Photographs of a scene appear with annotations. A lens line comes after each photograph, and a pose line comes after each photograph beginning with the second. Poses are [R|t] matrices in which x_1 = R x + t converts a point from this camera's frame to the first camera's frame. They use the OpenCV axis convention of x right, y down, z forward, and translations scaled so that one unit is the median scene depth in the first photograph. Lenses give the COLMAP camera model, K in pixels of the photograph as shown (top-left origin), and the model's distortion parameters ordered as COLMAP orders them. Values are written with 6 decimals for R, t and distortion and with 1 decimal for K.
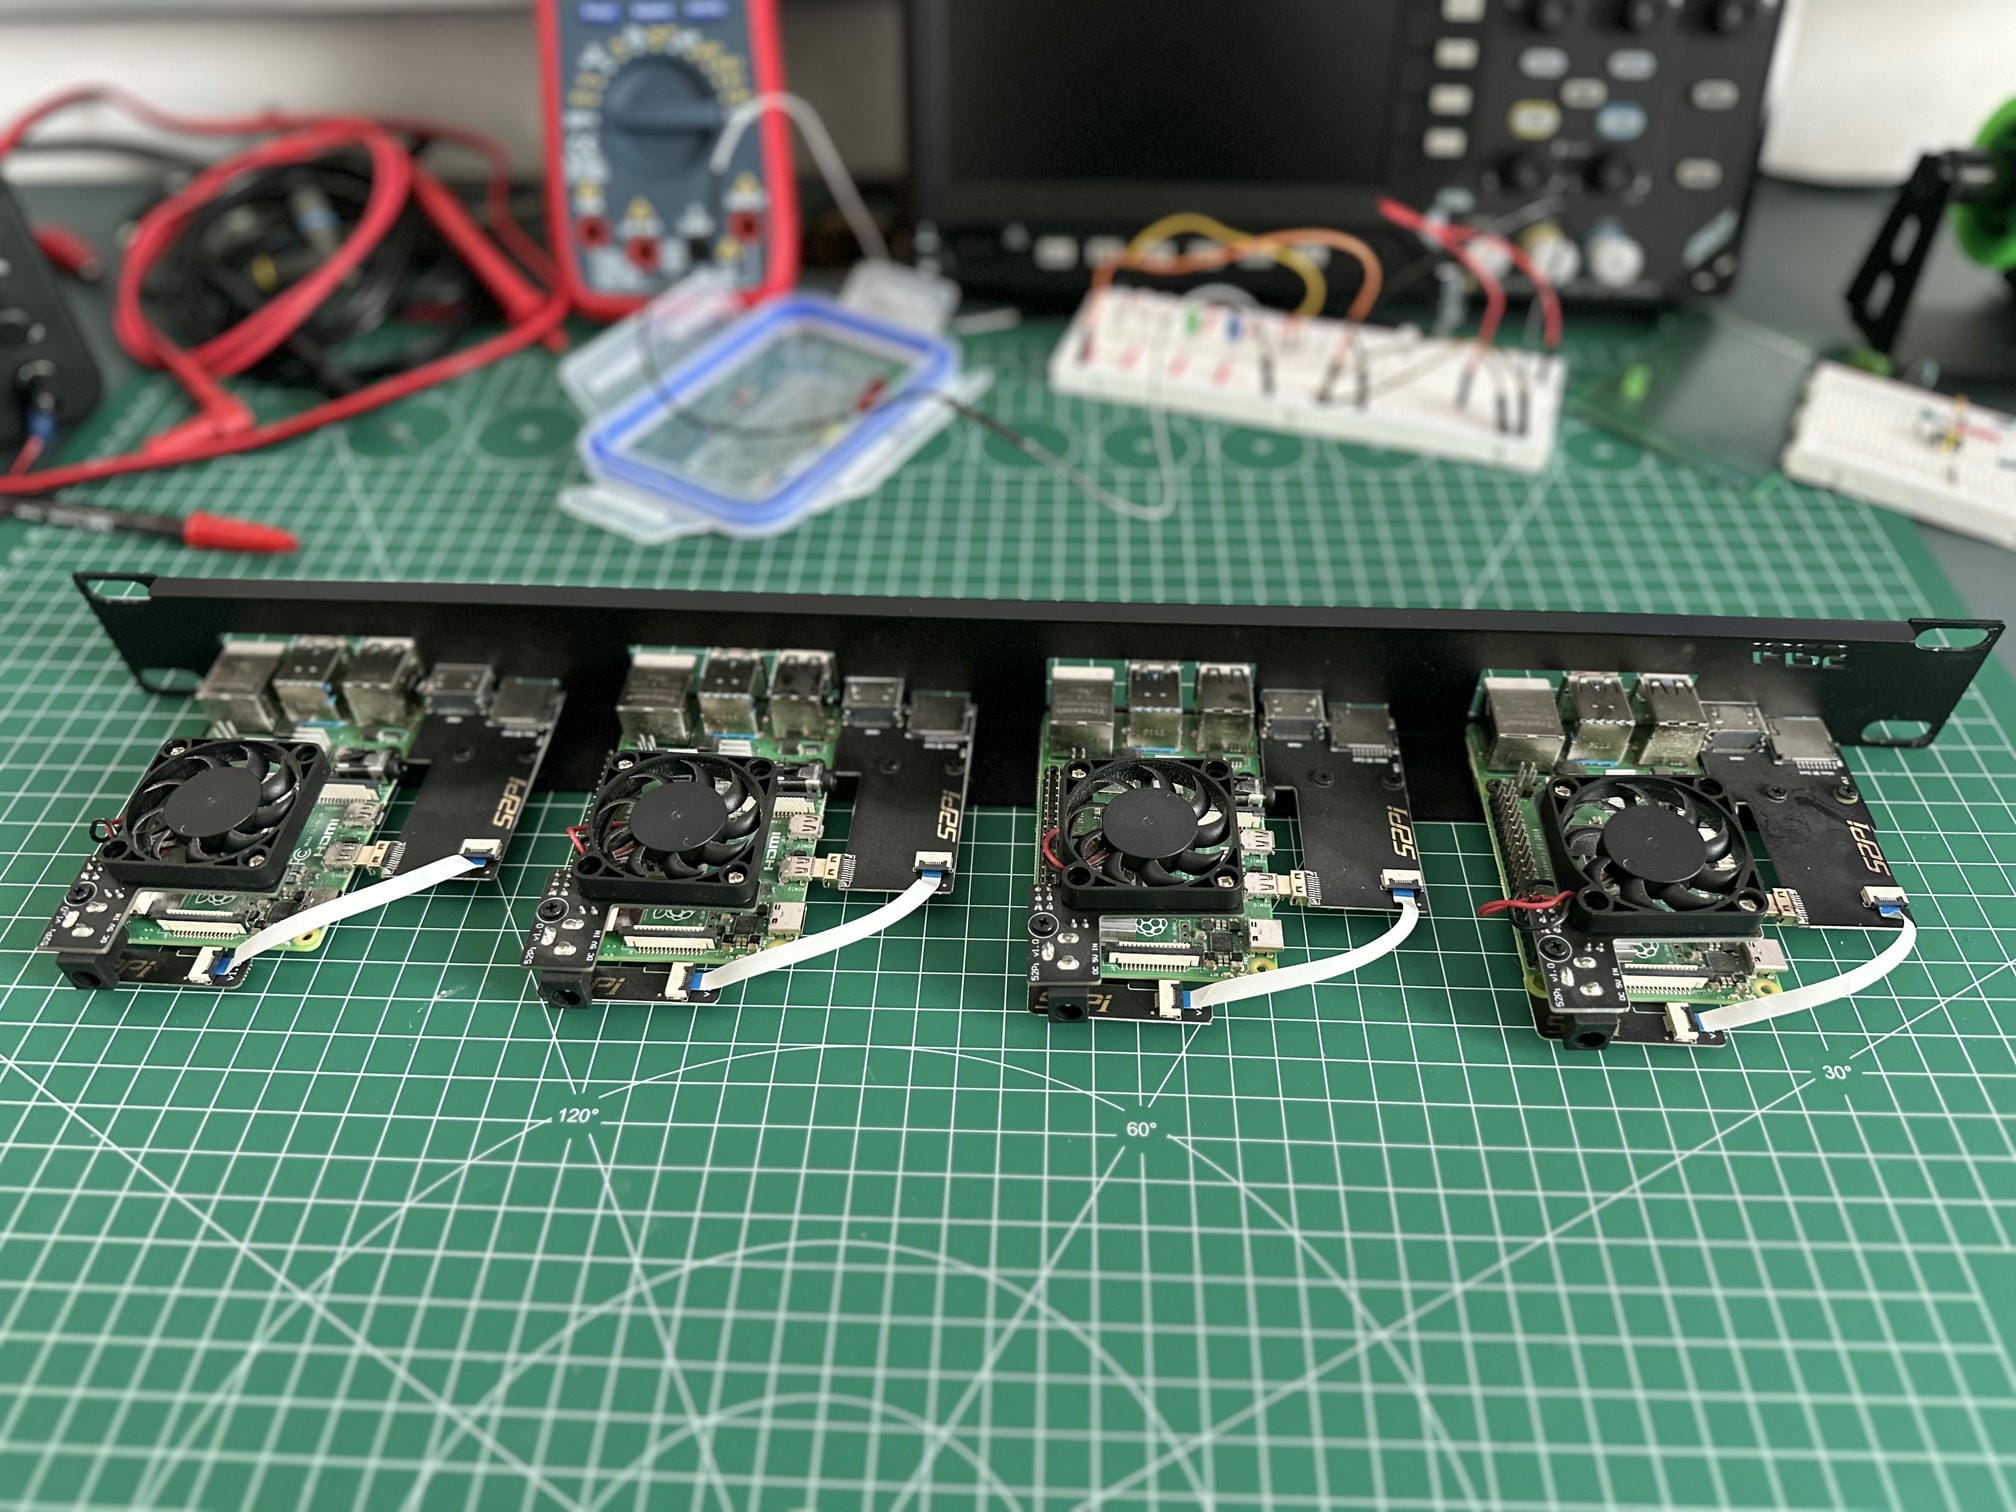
lens RADIAL K [[1463.4, 0, 1008.0], [0, 1463.4, 756.0], [0, 0, 1]] dist [-0.020732, -0.008564]
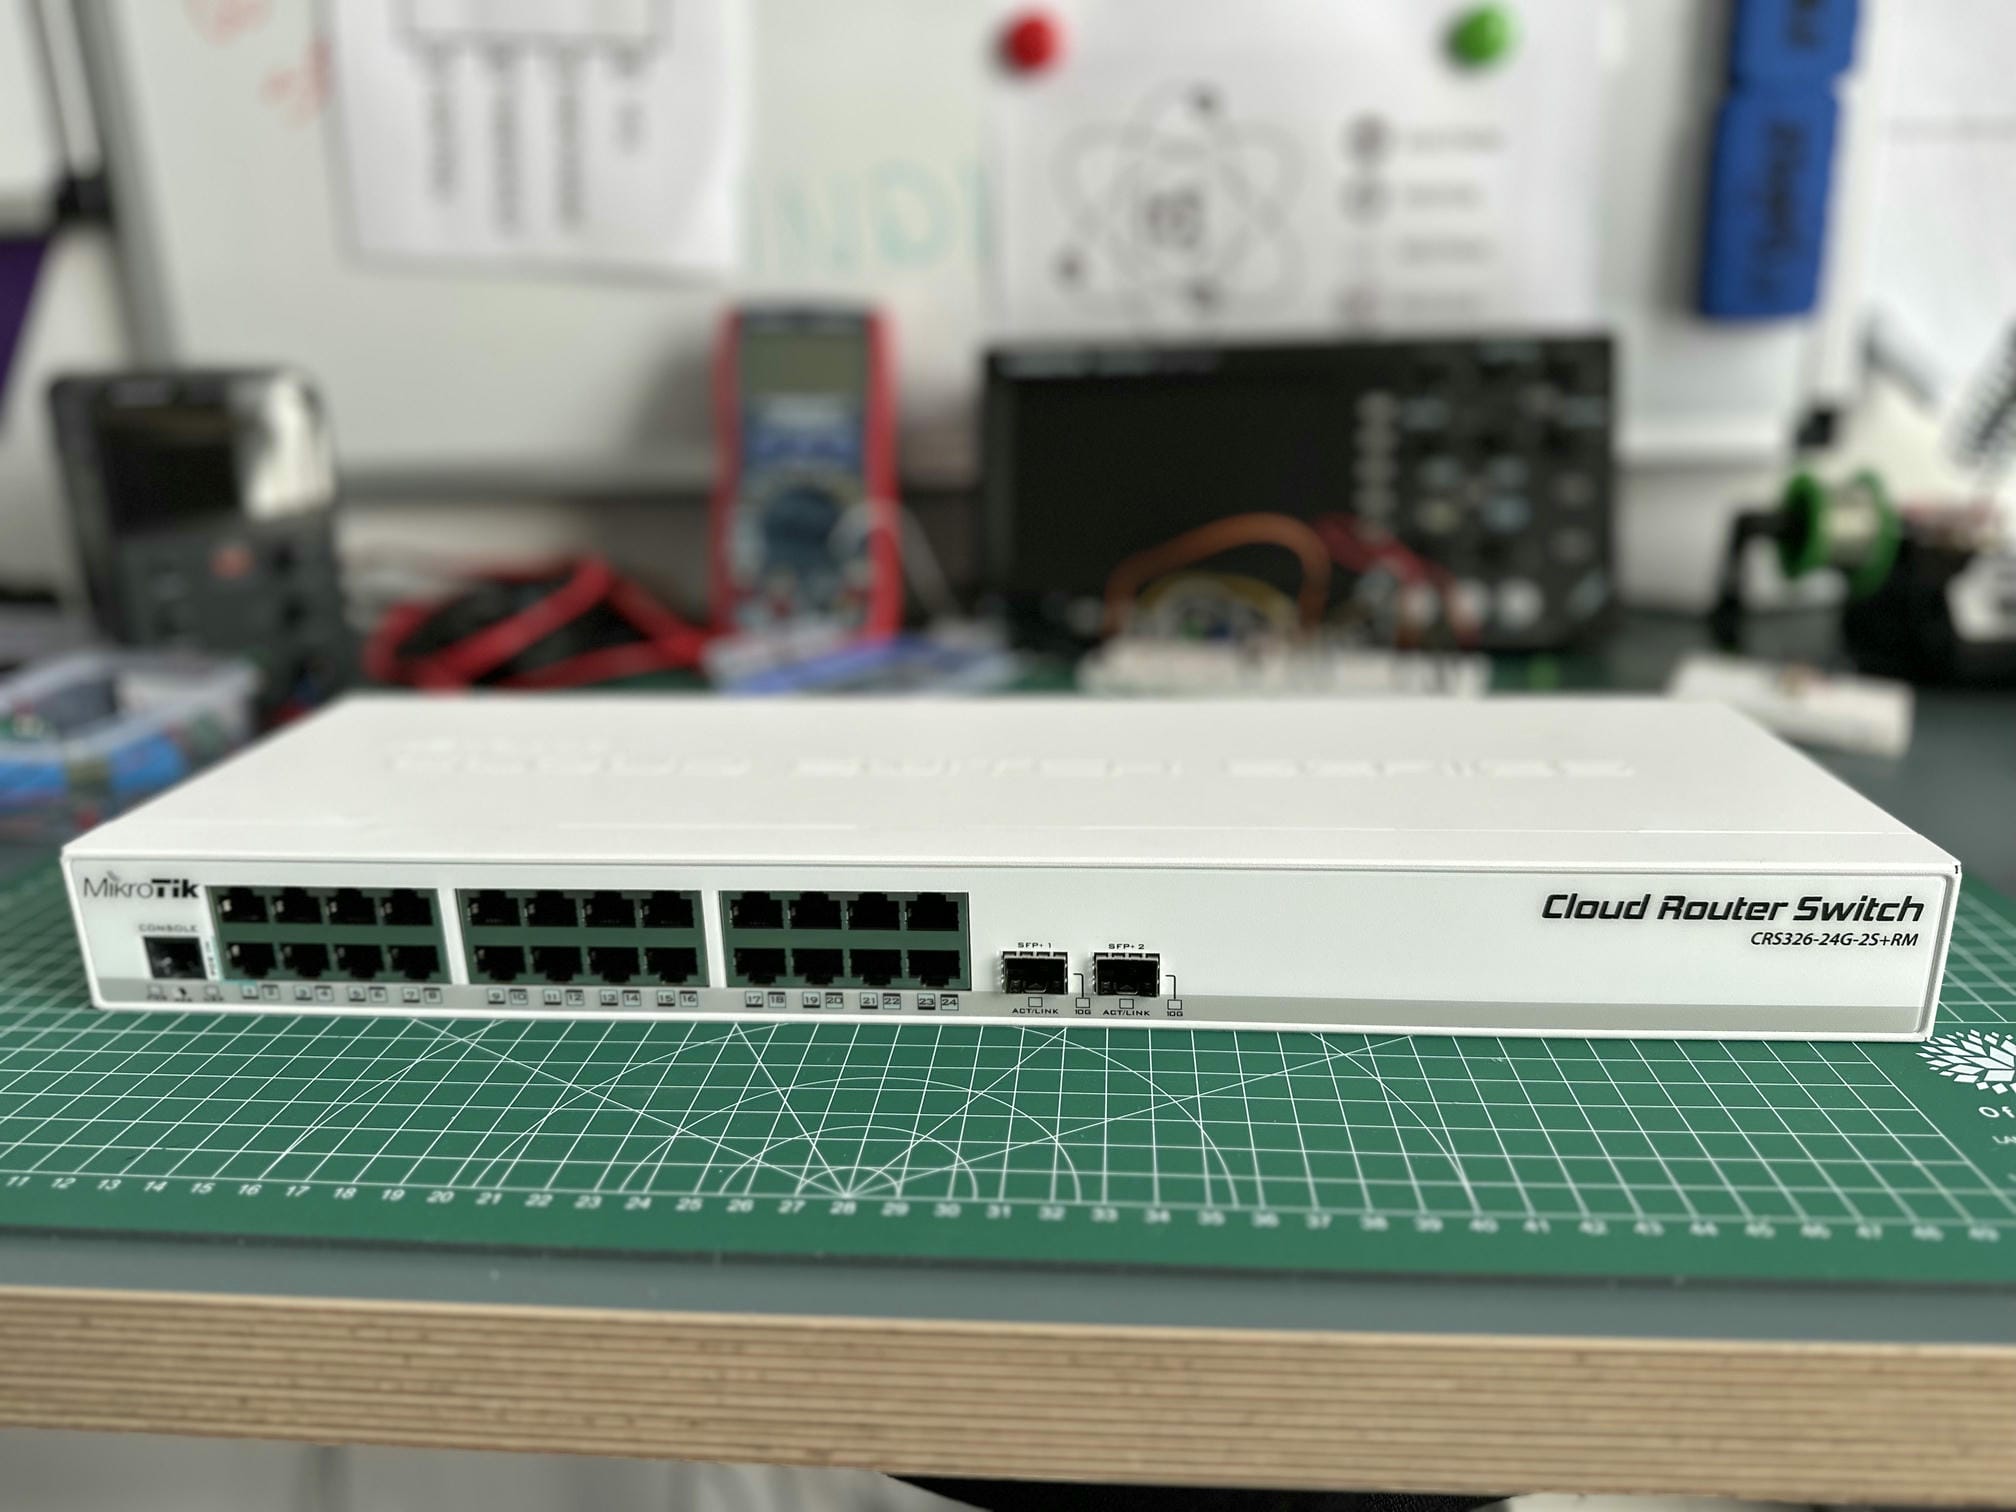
lens RADIAL K [[1460.0, 0, 1008.0], [0, 1460.0, 756.0], [0, 0, 1]] dist [0.098163, -0.243673]
pose [[0.999222, 0.006879, -0.038823, 0.020459], [-0.024761, 0.875740, -0.482148, 0.698068], [0.030682, 0.482734, 0.875229, -0.175697]]
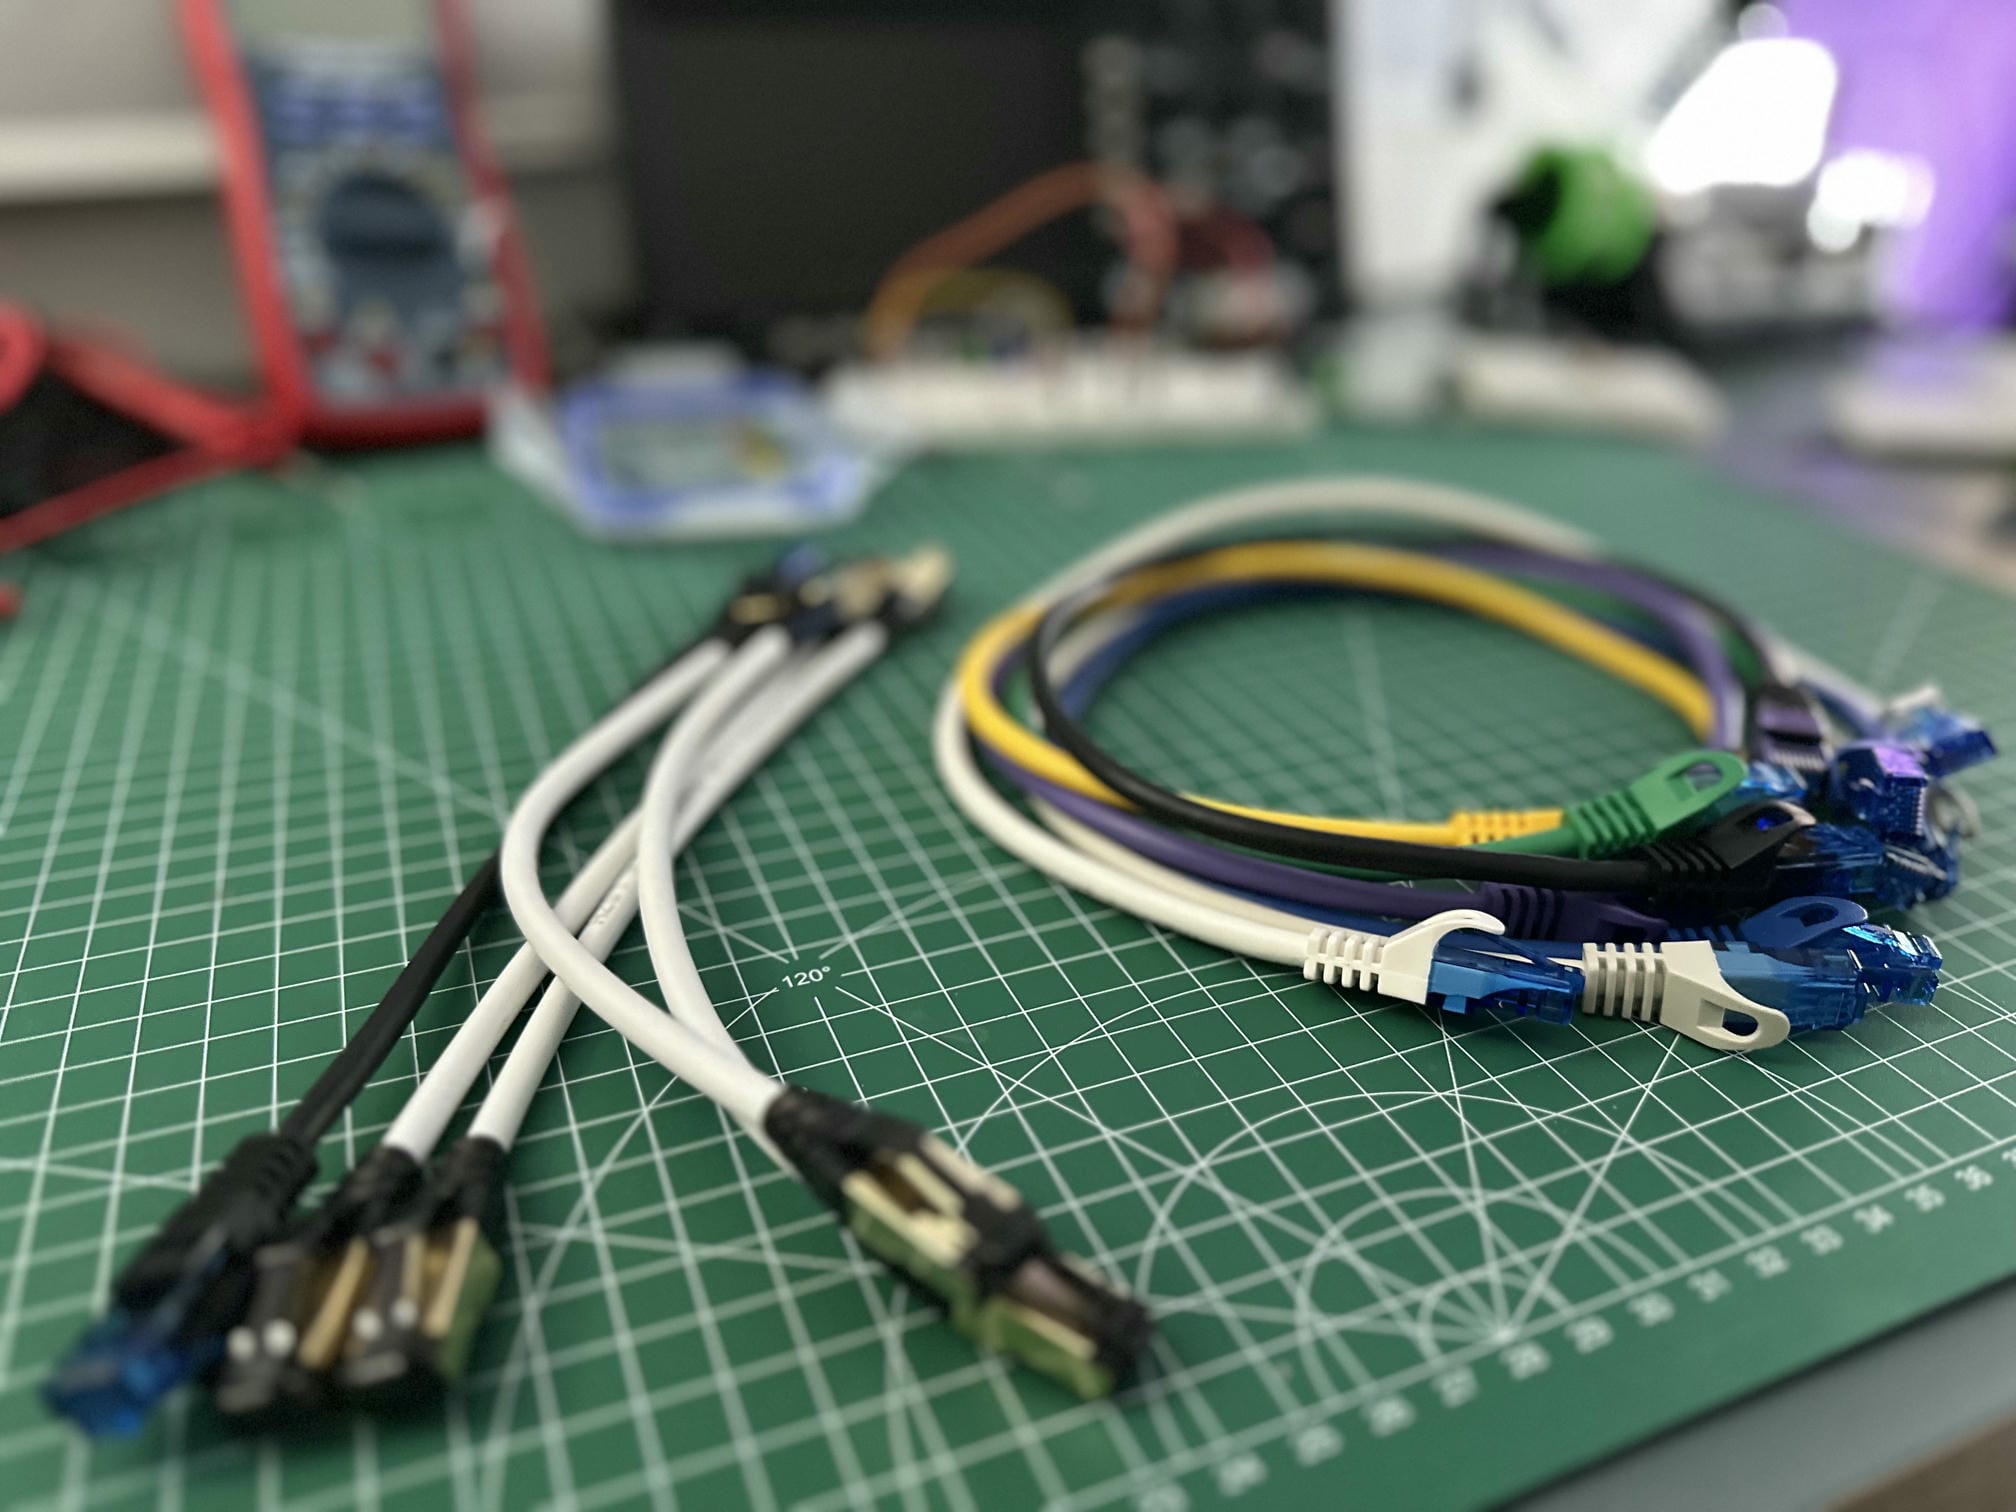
lens RADIAL K [[1460.0, 0, 1008.0], [0, 1460.0, 756.0], [0, 0, 1]] dist [0.098163, -0.243673]
pose [[0.906012, -0.172204, 0.386638, -0.488871], [0.280669, 0.928197, -0.244287, 0.364415], [-0.316809, 0.329844, 0.889289, 0.236166]]
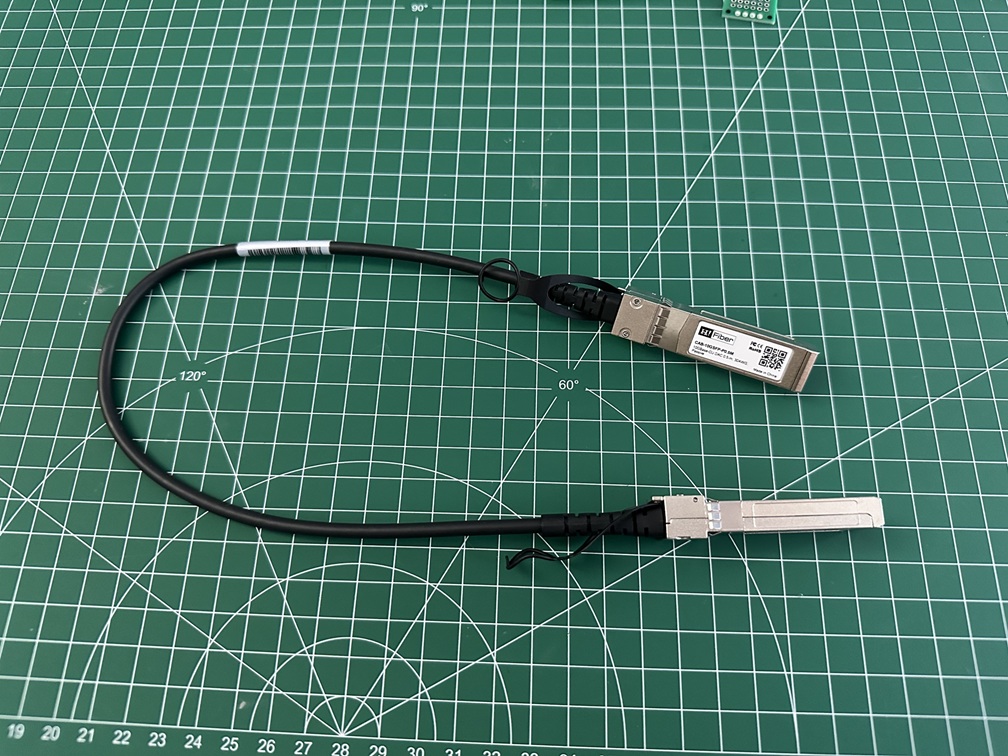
lens RADIAL K [[727.5, 0, 504.0], [0, 727.5, 378.0], [0, 0, 1]] dist [-0.005384, -0.042340]
pose [[0.999849, -0.009689, -0.014407, 0.036591], [0.014490, 0.922800, 0.385007, -0.035081], [0.009565, -0.385157, 0.922801, 0.318887]]
